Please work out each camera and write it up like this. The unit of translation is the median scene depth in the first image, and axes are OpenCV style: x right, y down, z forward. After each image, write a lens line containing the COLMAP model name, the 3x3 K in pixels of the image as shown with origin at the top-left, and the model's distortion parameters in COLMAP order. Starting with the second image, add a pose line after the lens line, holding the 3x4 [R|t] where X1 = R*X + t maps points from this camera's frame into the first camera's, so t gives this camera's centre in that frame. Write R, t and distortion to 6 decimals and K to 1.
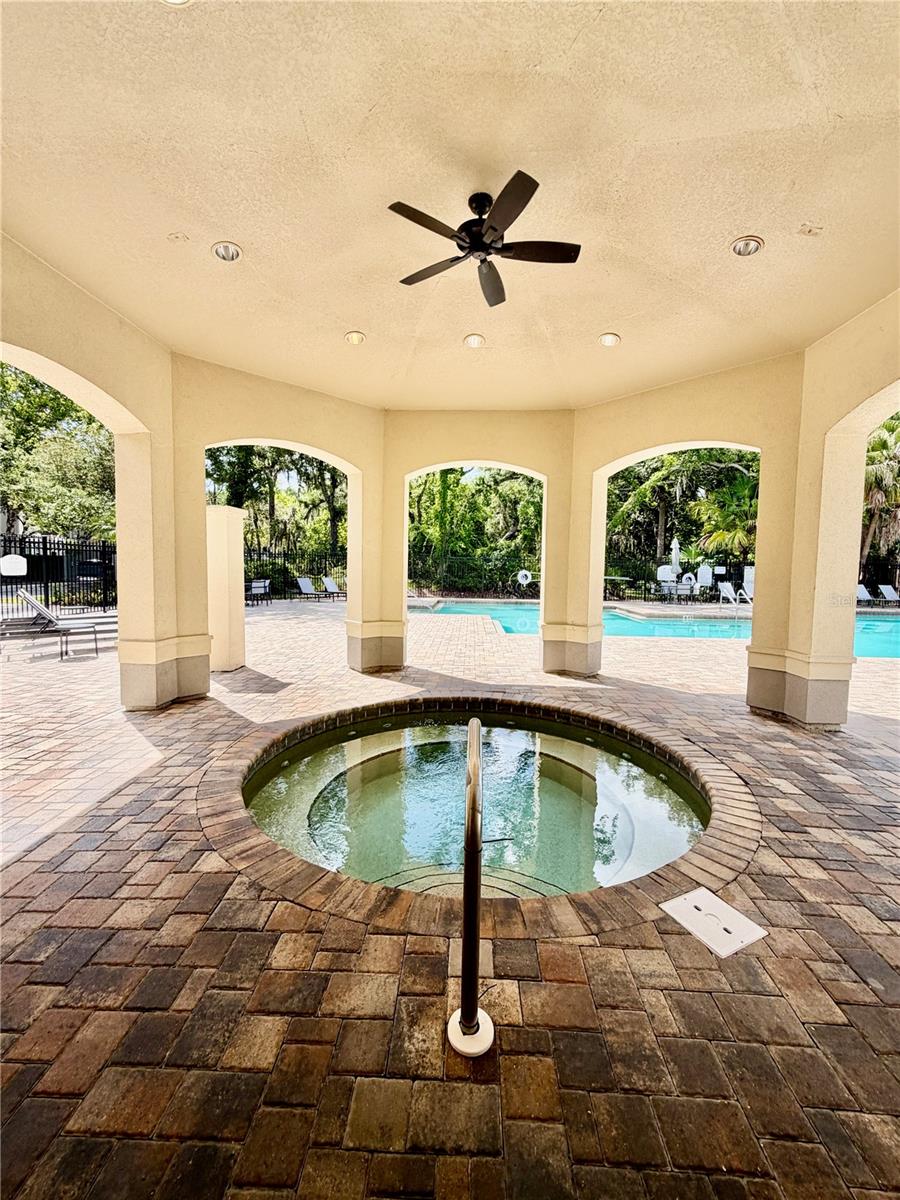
lens RADIAL K [[480.2, 0, 453.2], [0, 480.2, 599.3], [0, 0, 1]] dist [0.000180, 0.000255]
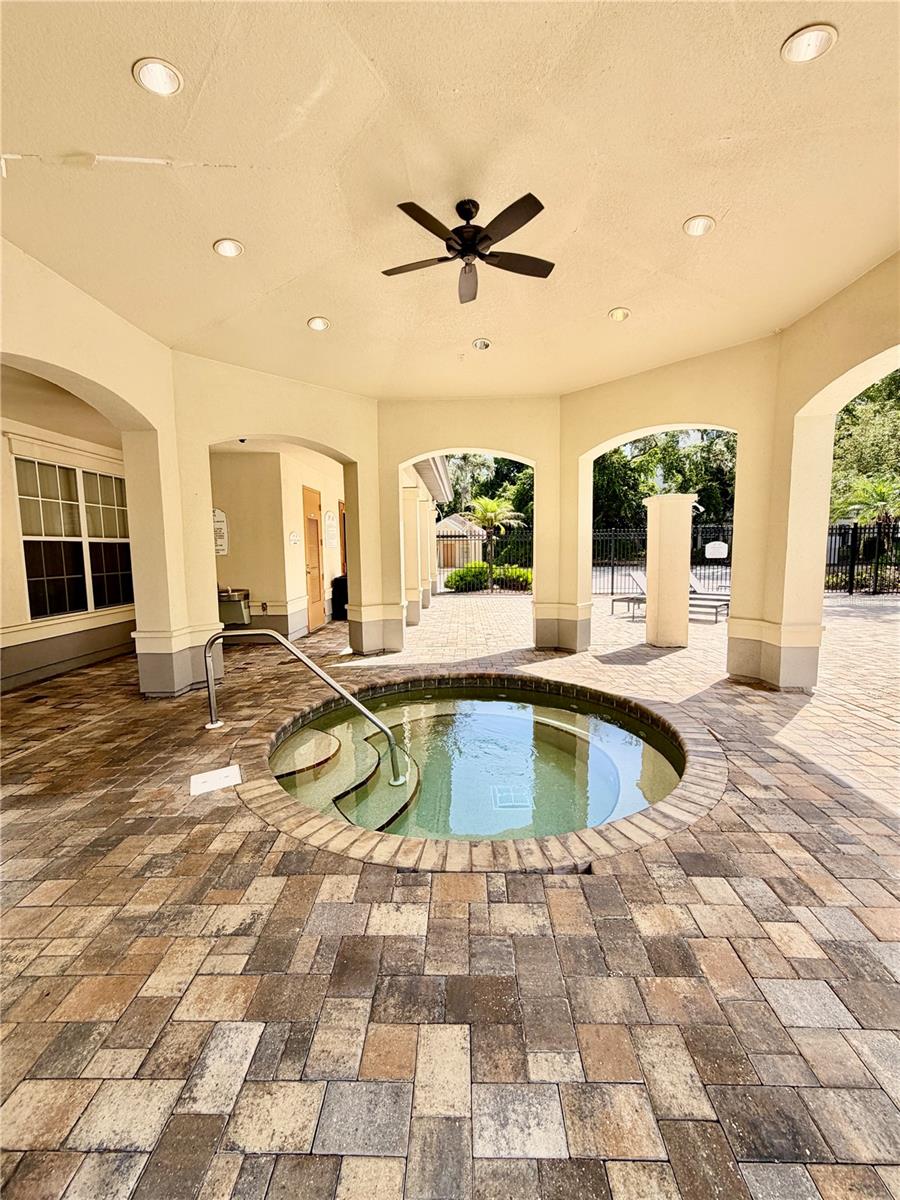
lens RADIAL K [[480.2, 0, 448.2], [0, 480.2, 601.1], [0, 0, 1]] dist [0.000180, 0.000255]
pose [[0.008747, 0.092255, -0.995697, 1.014066], [-0.051146, 0.994473, 0.091692, -0.048908], [0.998653, 0.050124, 0.013417, 0.842228]]
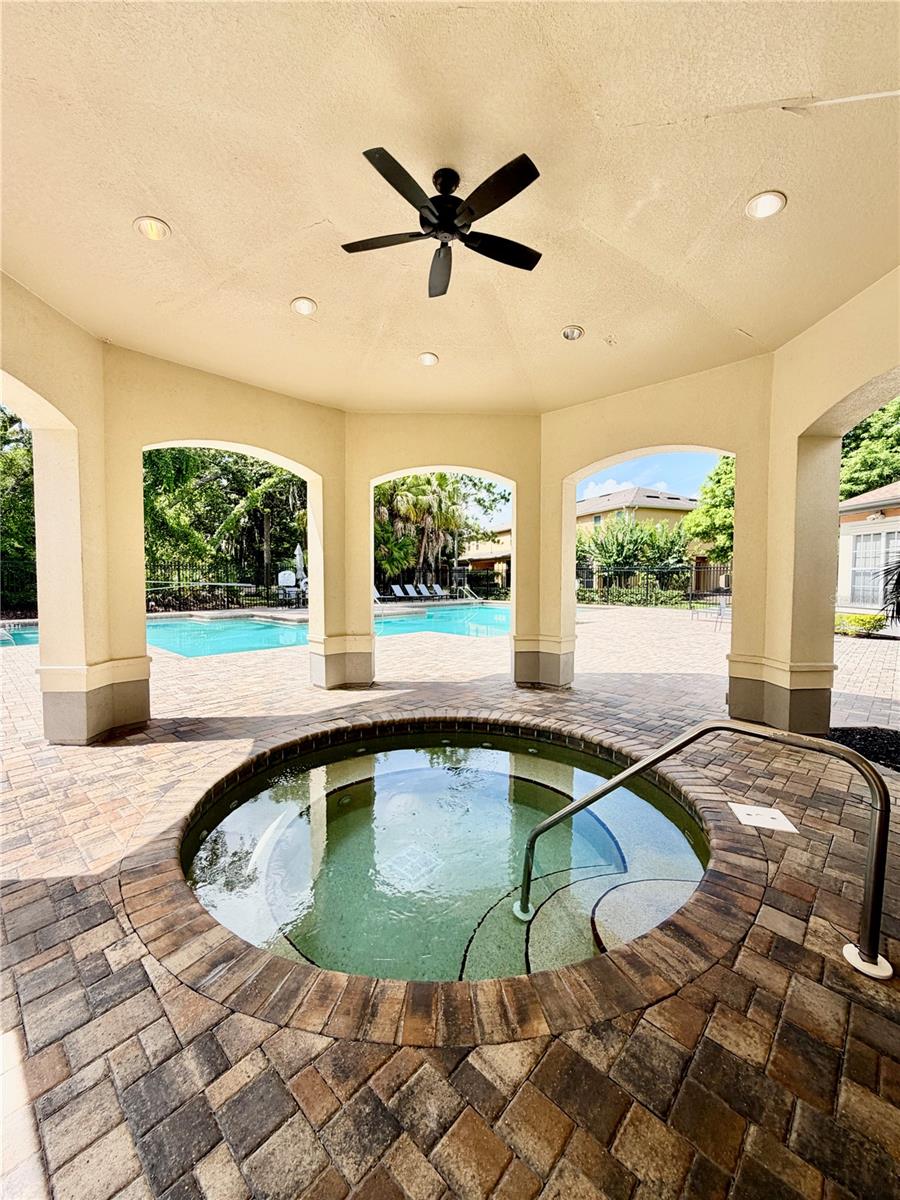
lens RADIAL K [[480.2, 0, 452.4], [0, 480.2, 596.7], [0, 0, 1]] dist [0.000180, 0.000255]
pose [[0.656424, -0.046077, 0.752984, -0.566748], [0.058094, 0.998256, 0.010441, -0.036066], [-0.752152, 0.036890, 0.657956, 0.354502]]
